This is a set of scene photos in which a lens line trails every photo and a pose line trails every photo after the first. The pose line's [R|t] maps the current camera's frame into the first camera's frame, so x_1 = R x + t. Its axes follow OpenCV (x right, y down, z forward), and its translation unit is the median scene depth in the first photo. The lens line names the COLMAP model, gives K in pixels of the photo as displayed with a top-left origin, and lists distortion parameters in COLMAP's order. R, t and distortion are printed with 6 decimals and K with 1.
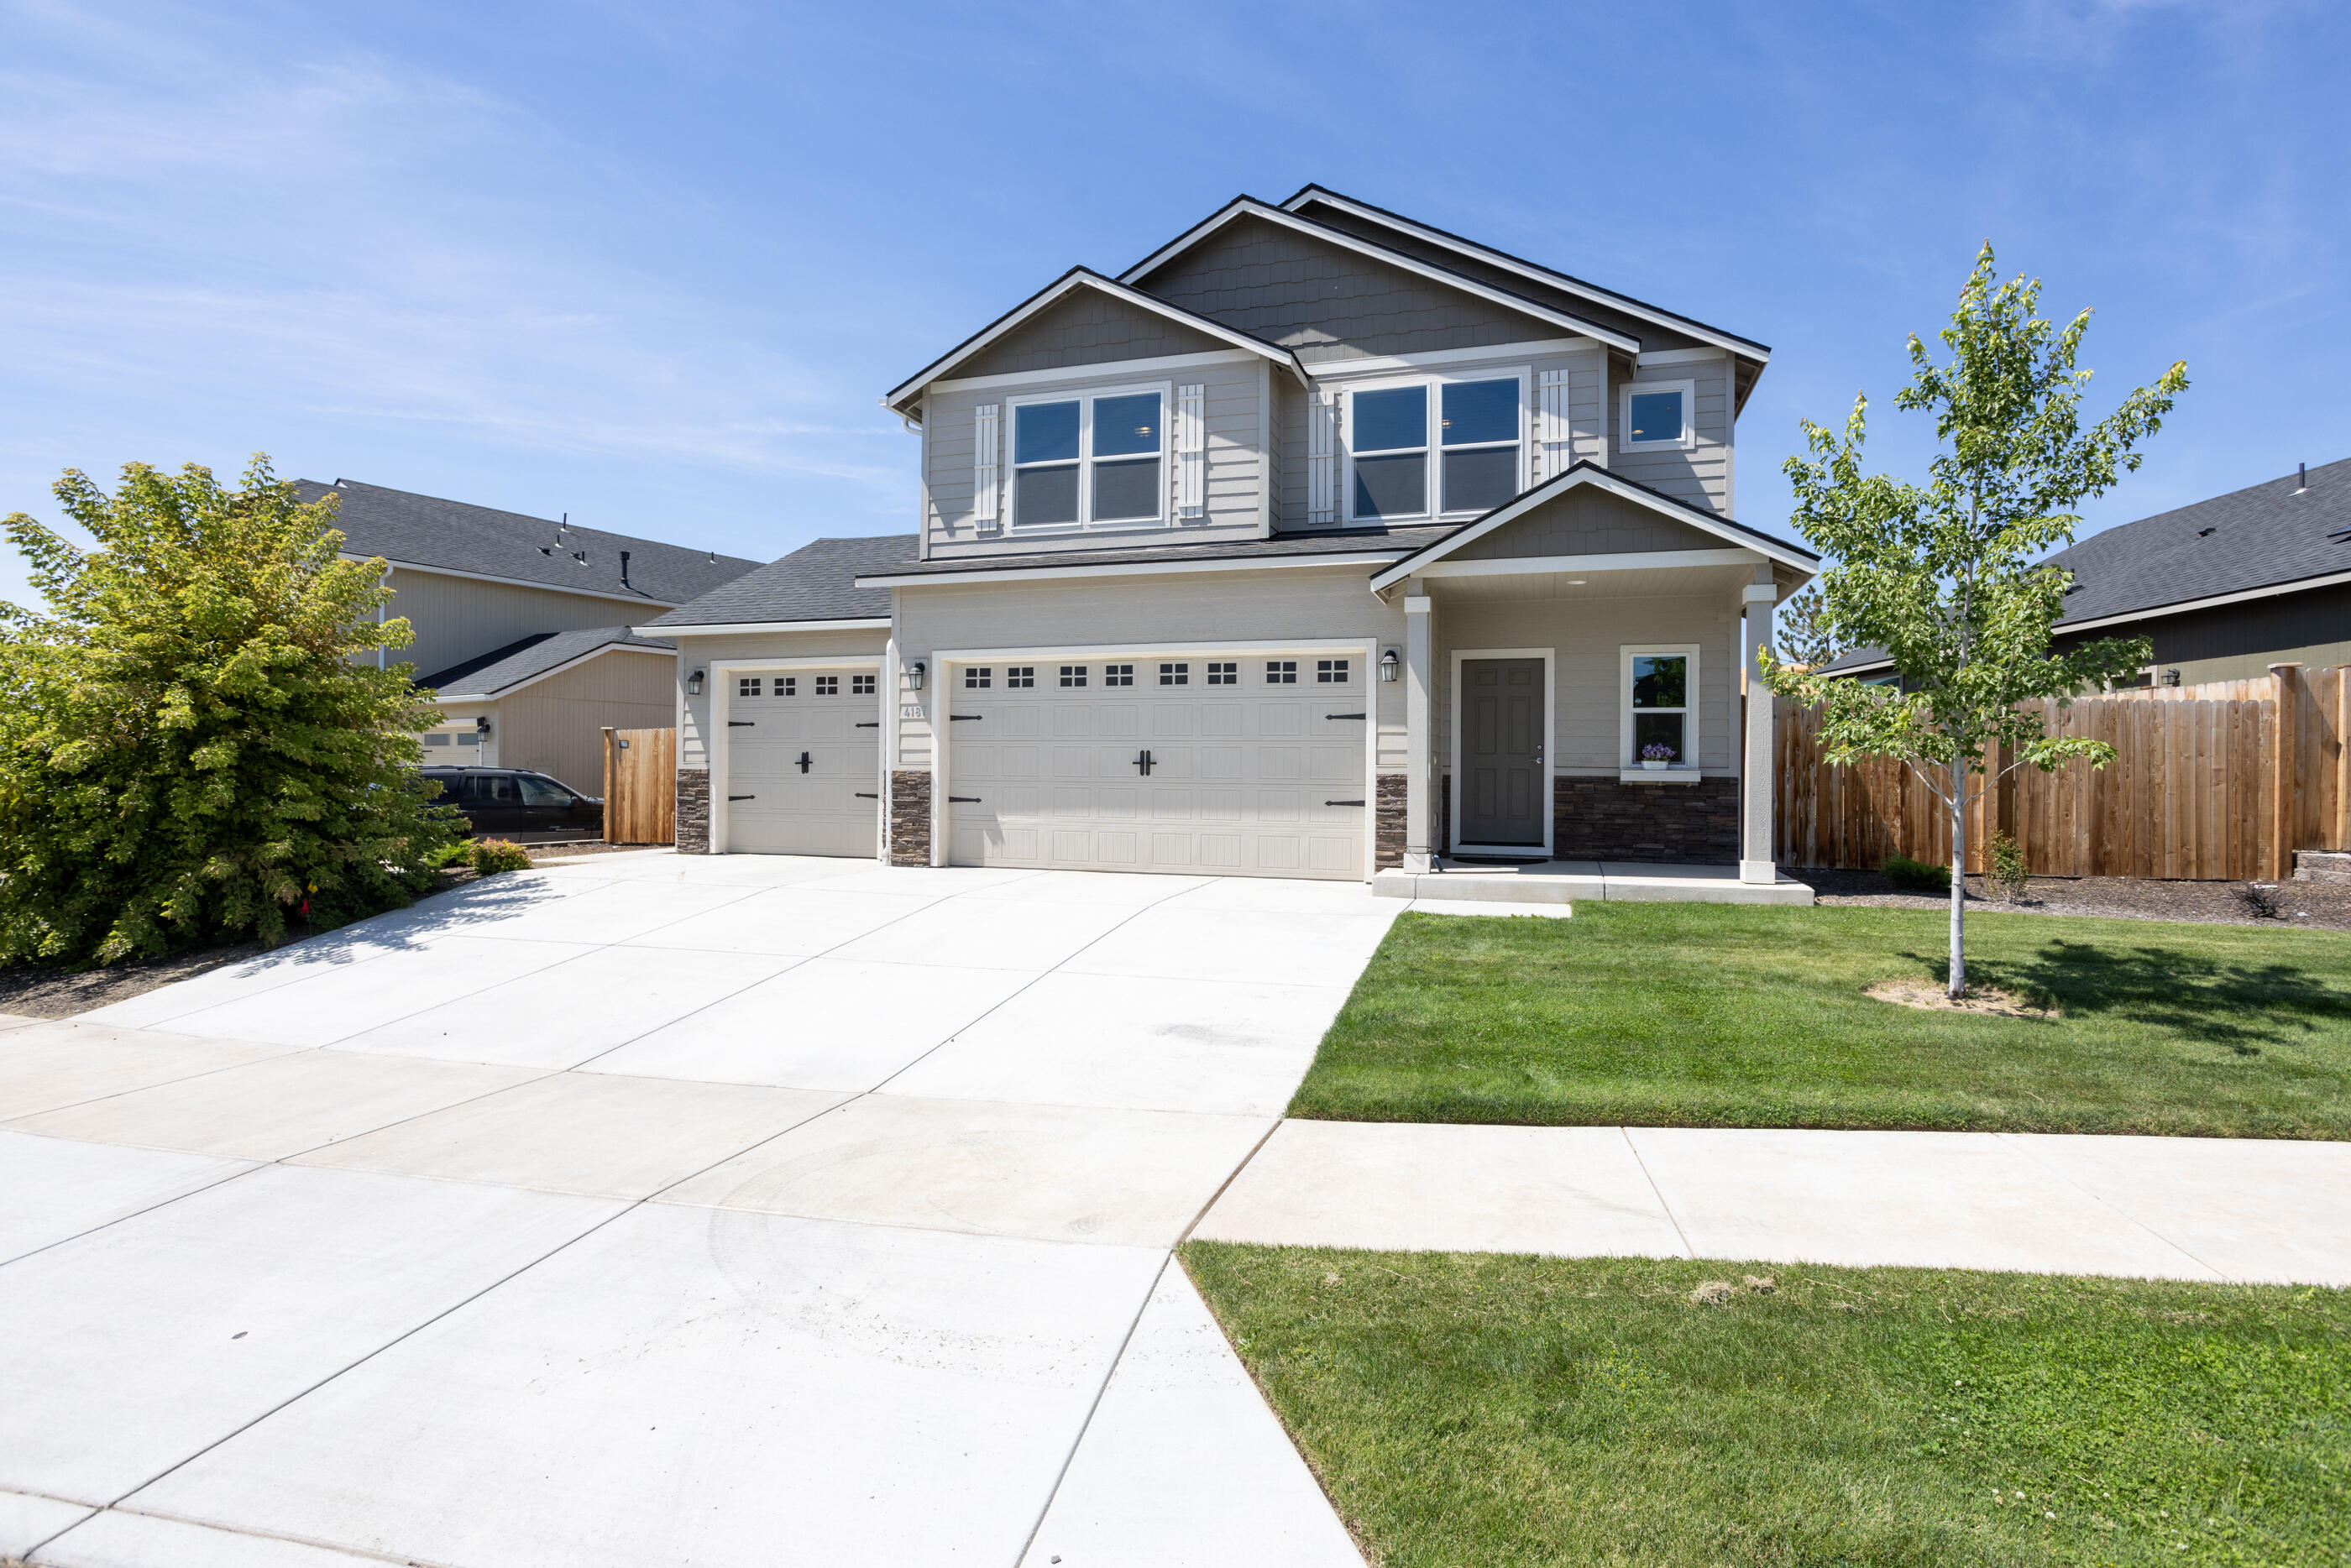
lens RADIAL K [[1129.2, 0, 1226.2], [0, 1129.2, 773.2], [0, 0, 1]] dist [-0.035897, 0.029801]
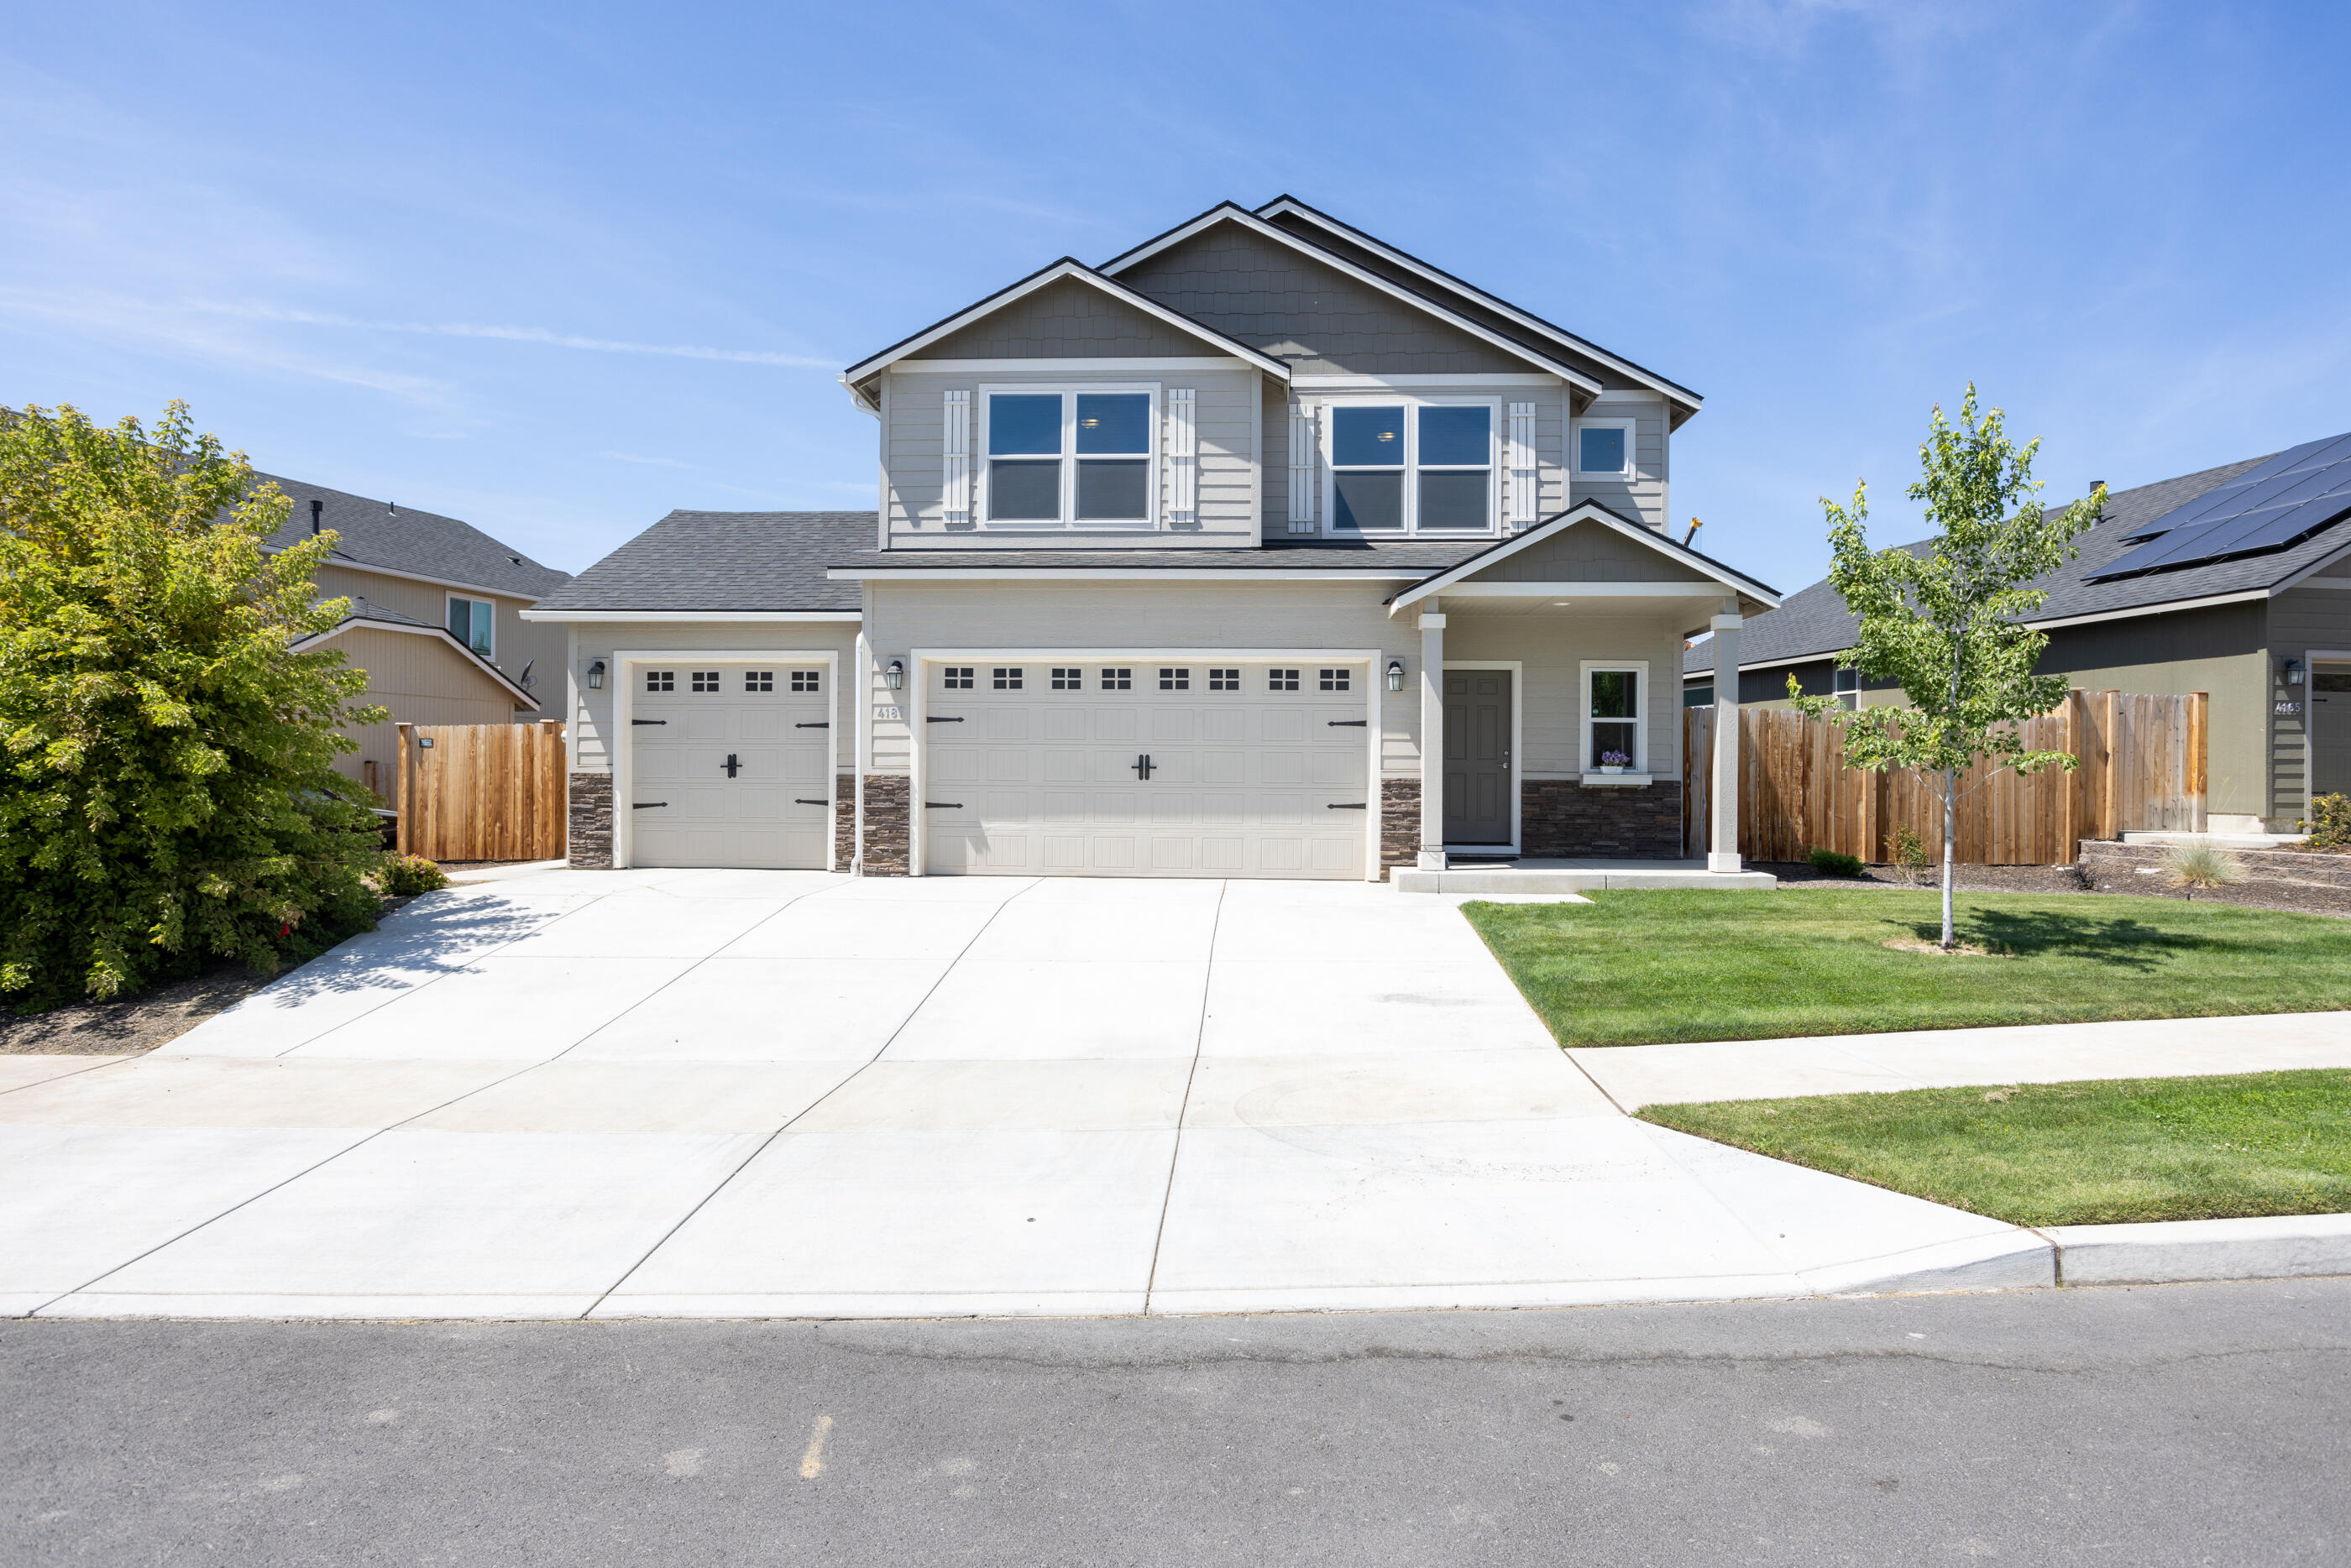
lens RADIAL K [[1323.7, 0, 1228.4], [0, 1323.7, 782.4], [0, 0, 1]] dist [-0.018616, 0.001187]
pose [[0.967683, -0.001652, 0.252164, -0.295202], [0.000510, 0.999989, 0.004596, -0.001054], [-0.252169, -0.004319, 0.967674, -0.152103]]
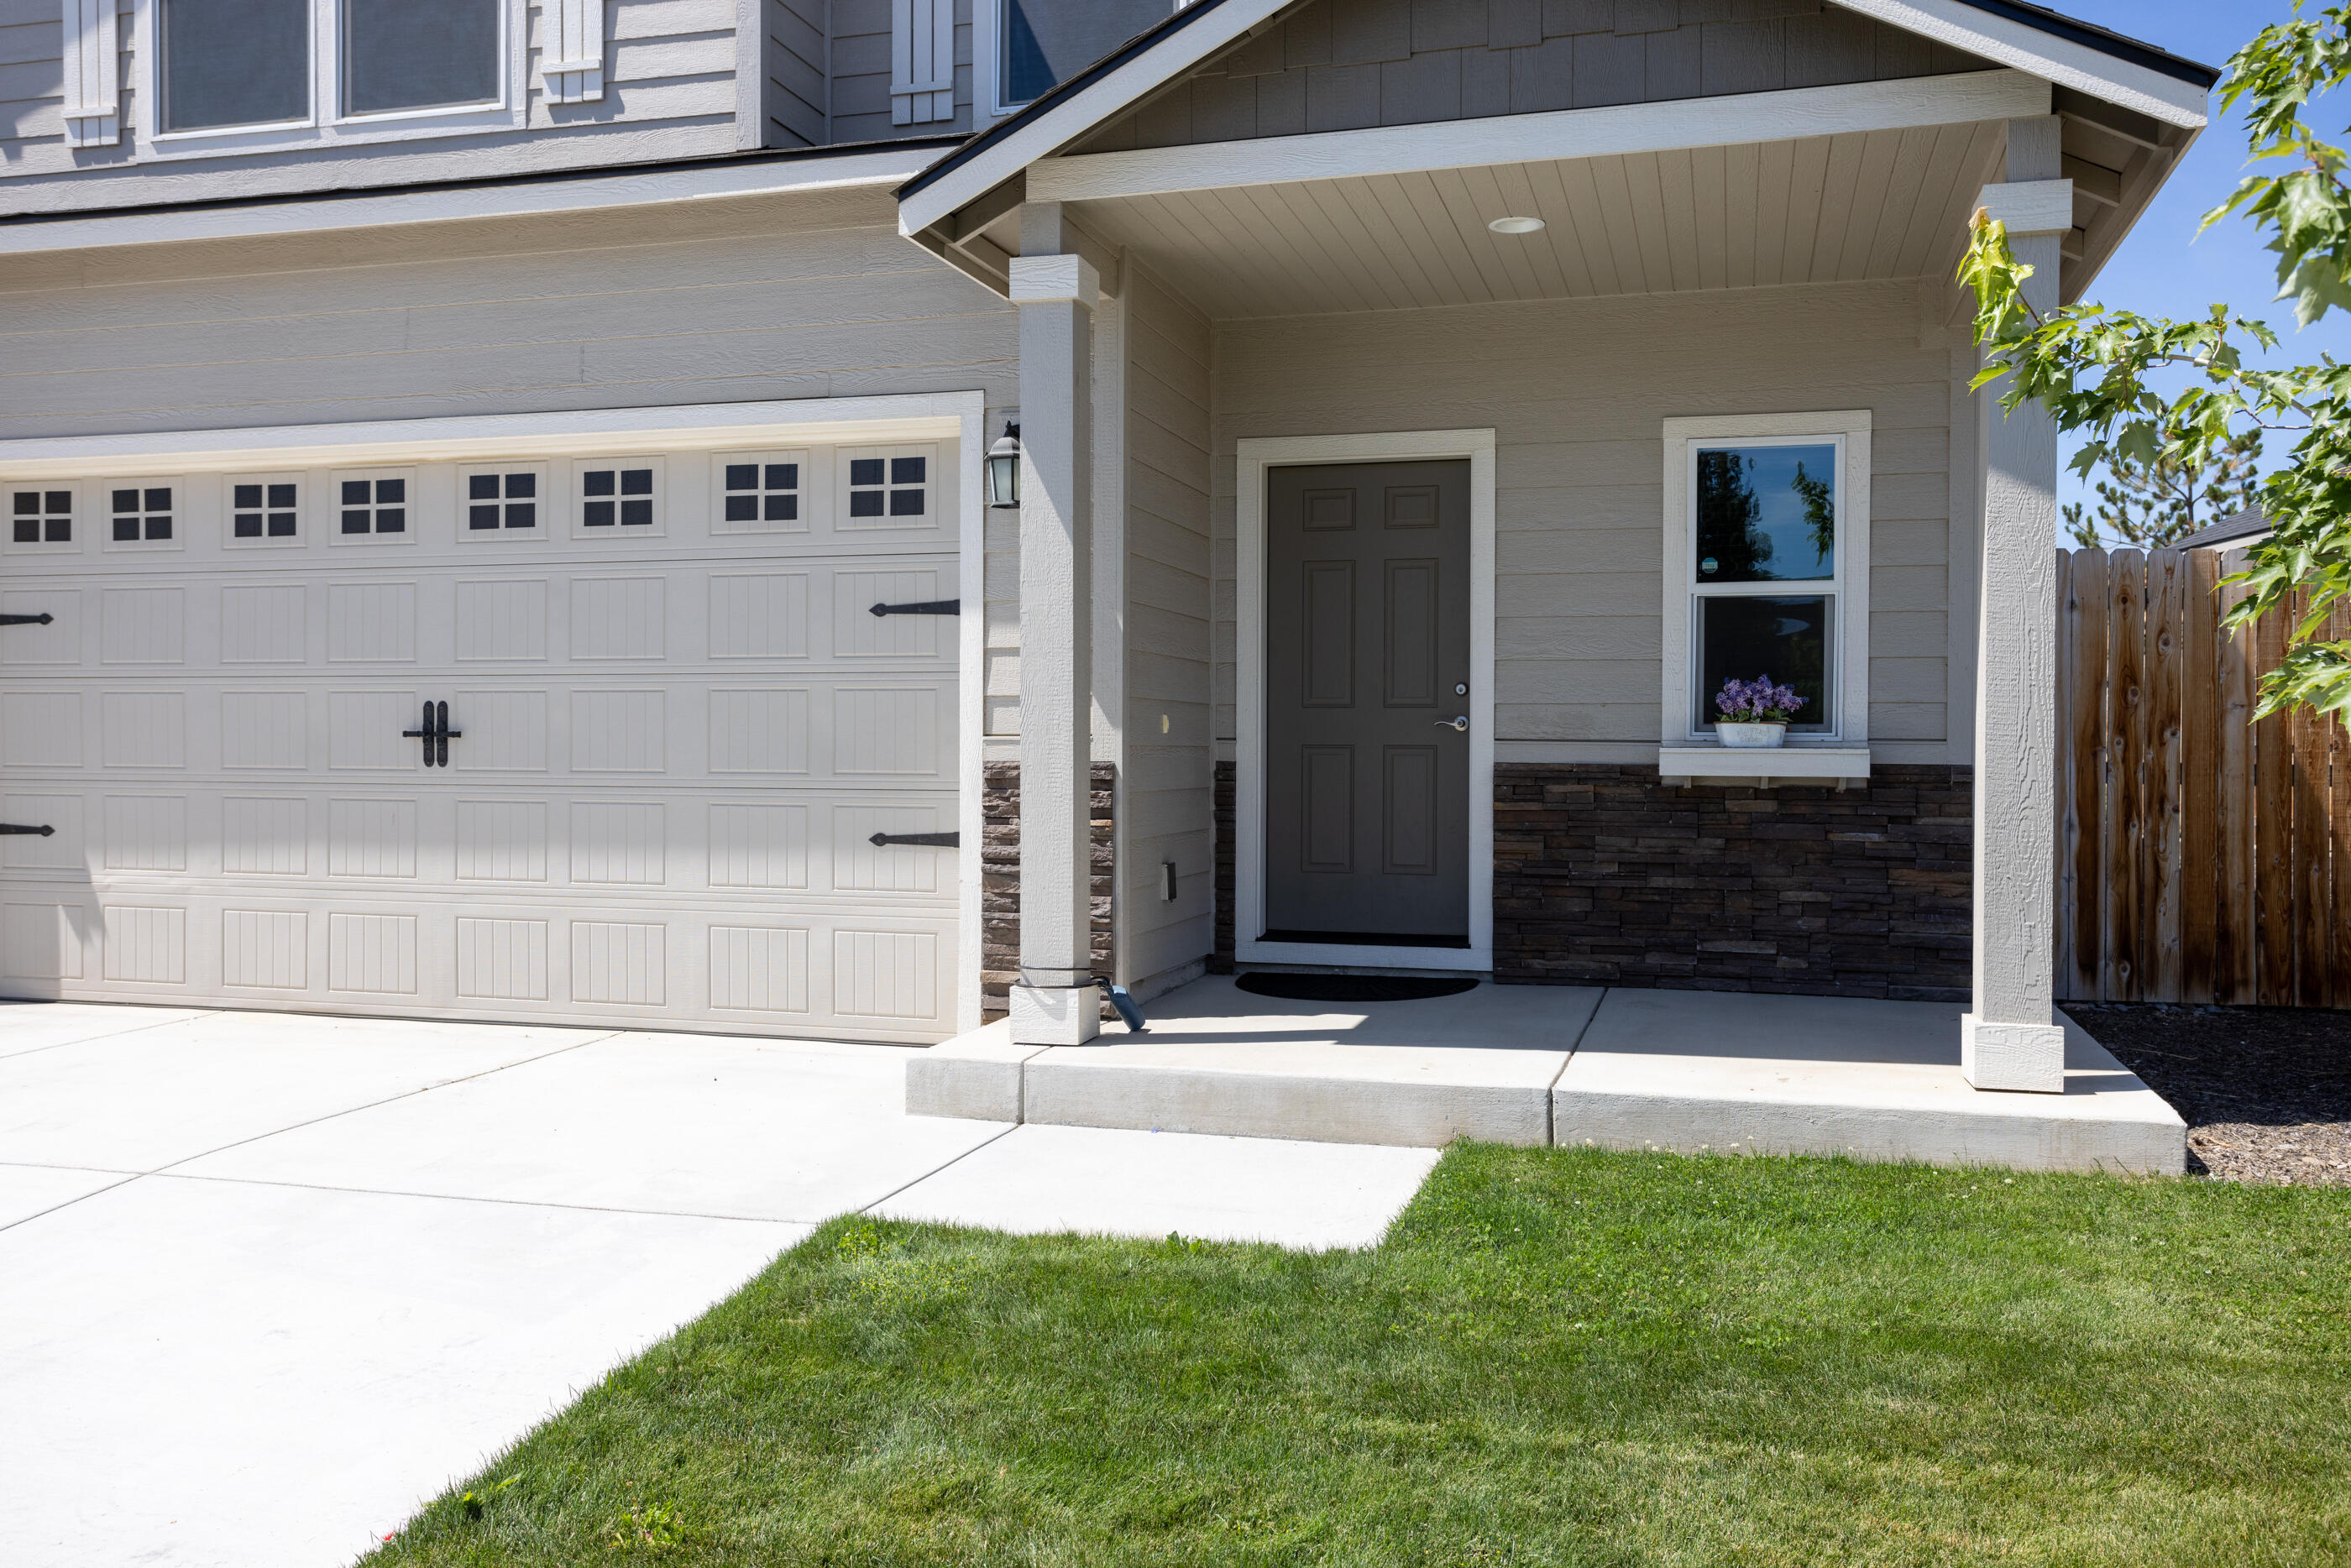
lens RADIAL K [[1797.7, 0, 1248.4], [0, 1797.7, 772.2], [0, 0, 1]] dist [-0.004880, 0.054283]
pose [[0.999878, -0.004297, 0.014990, 0.195343], [0.004109, 0.999913, 0.012553, -0.002532], [-0.015043, -0.012490, 0.999809, 0.383274]]
